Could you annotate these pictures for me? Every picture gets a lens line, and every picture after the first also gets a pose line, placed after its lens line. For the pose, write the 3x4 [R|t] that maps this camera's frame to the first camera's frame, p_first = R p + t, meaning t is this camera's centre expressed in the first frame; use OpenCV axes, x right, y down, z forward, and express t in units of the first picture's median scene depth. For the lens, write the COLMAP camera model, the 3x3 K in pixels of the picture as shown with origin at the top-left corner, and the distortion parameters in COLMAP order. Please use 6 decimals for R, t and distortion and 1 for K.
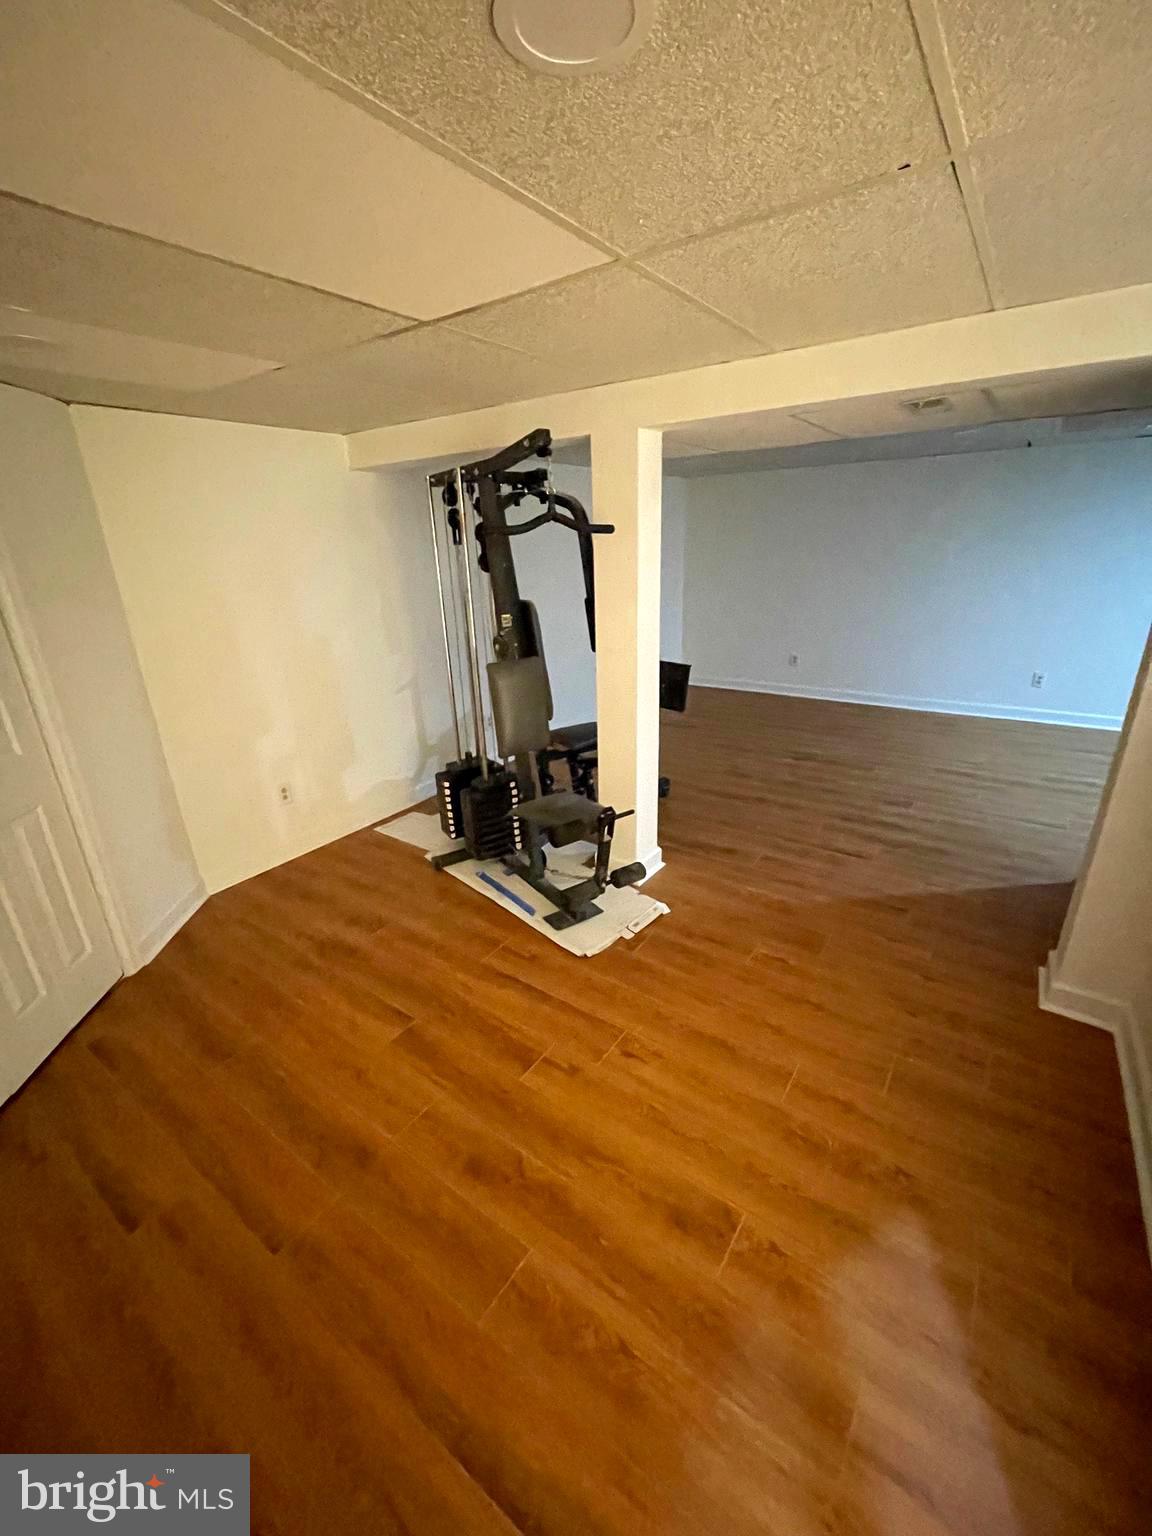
lens RADIAL K [[629.8, 0, 580.7], [0, 629.8, 772.4], [0, 0, 1]] dist [-0.002252, 0.000412]
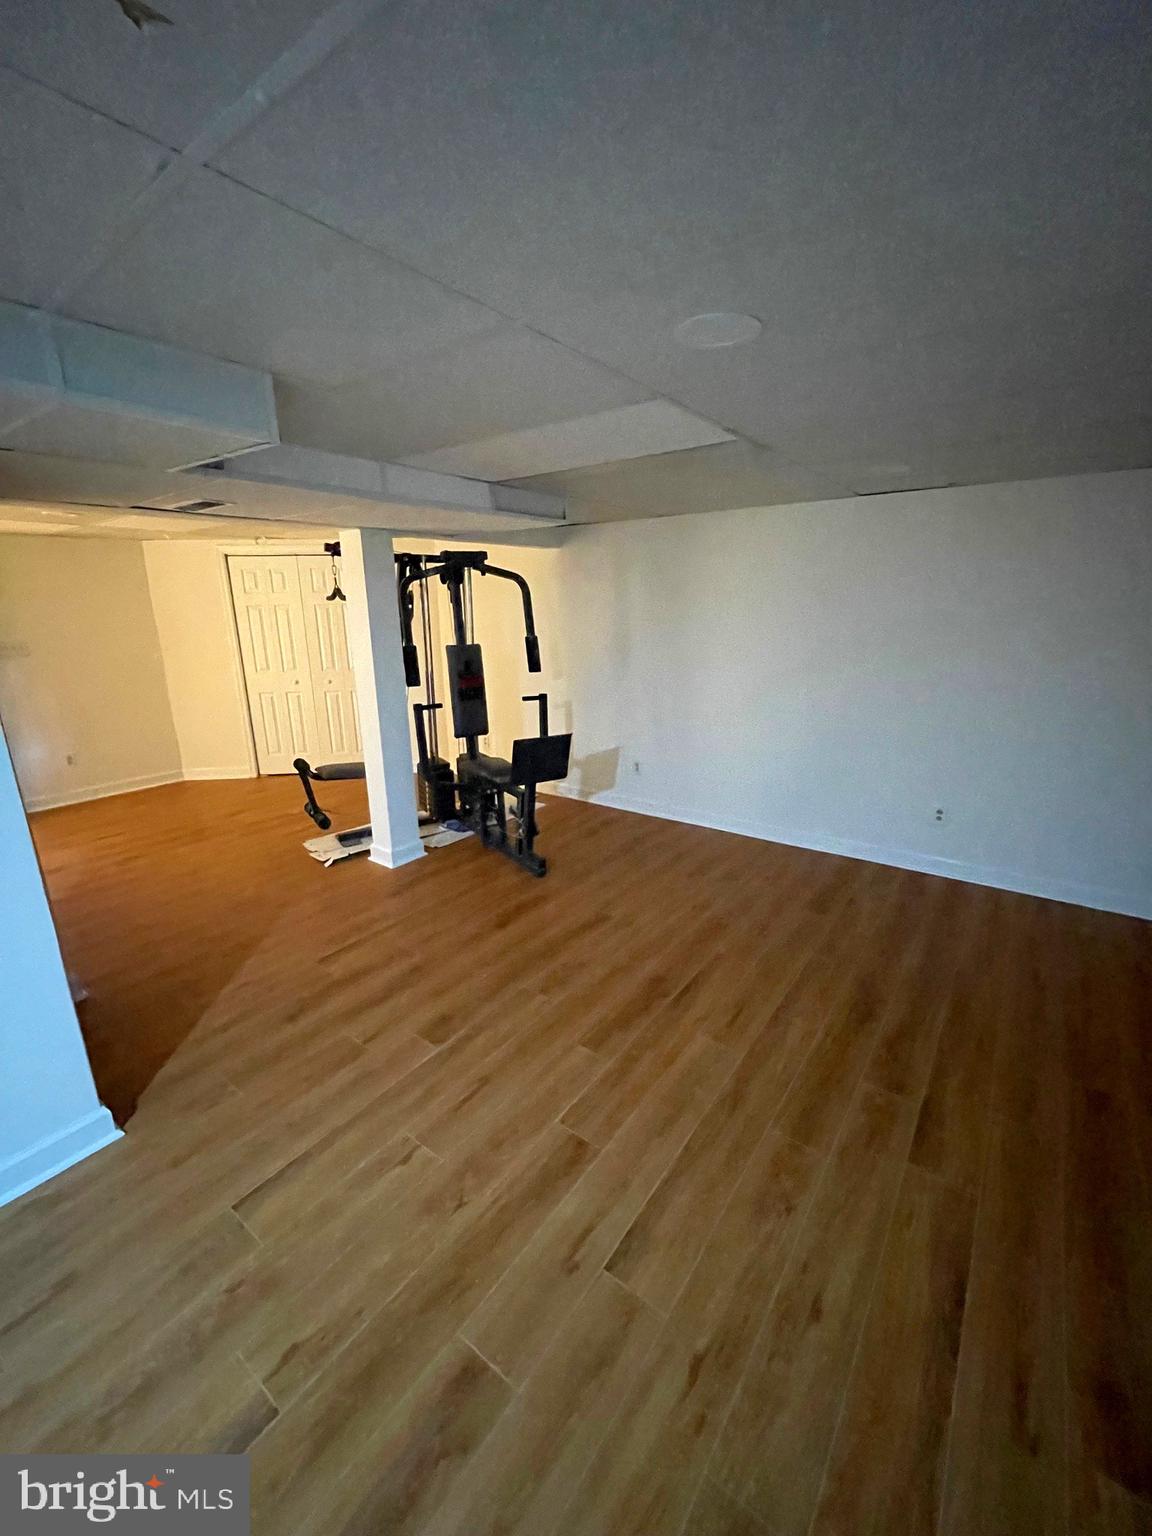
lens RADIAL K [[629.8, 0, 578.2], [0, 629.8, 767.0], [0, 0, 1]] dist [-0.002252, 0.000412]
pose [[-0.027595, 0.278304, -0.960096, 1.129732], [-0.335085, 0.902317, 0.271187, -0.439418], [0.941784, 0.329198, 0.068357, 1.097458]]
